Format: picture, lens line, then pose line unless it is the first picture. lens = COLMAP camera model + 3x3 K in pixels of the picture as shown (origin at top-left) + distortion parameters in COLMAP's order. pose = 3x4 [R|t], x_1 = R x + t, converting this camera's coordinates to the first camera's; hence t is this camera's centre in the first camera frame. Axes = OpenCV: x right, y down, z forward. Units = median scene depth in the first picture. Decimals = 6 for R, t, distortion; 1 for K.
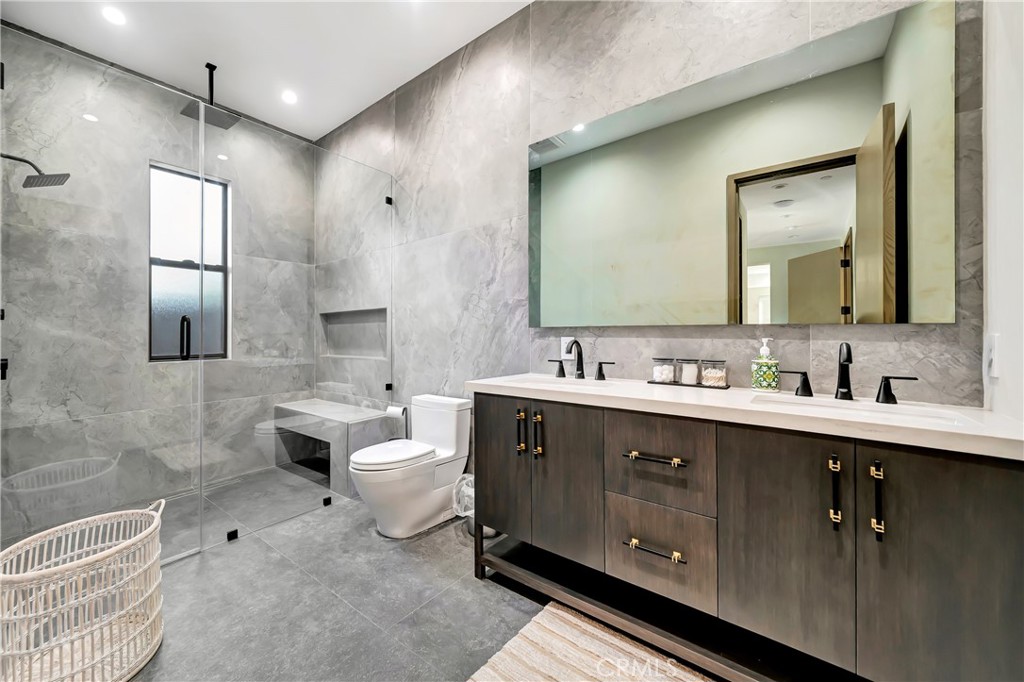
lens RADIAL K [[372.2, 0, 516.9], [0, 372.2, 346.5], [0, 0, 1]] dist [0.000377, -0.000133]
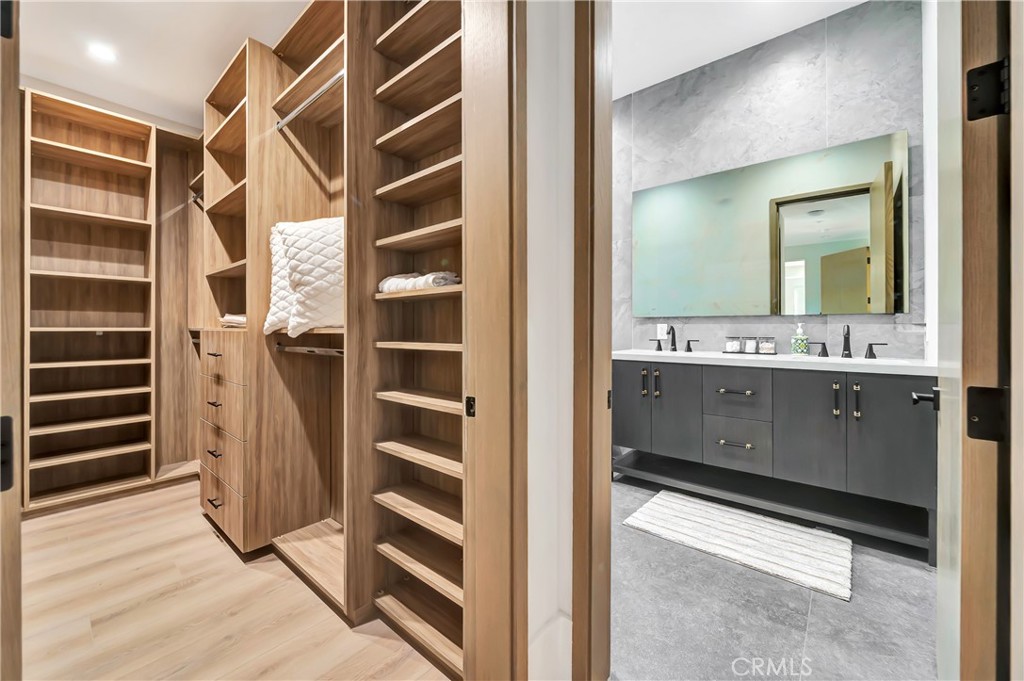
lens RADIAL K [[401.2, 0, 512.0], [0, 401.2, 340.5], [0, 0, 1]] dist [0.001017, 0.000376]
pose [[0.999322, -0.003839, -0.036617, -0.477794], [0.003856, 0.999992, 0.000401, 0.043915], [0.036615, -0.000542, 0.999329, -0.726275]]
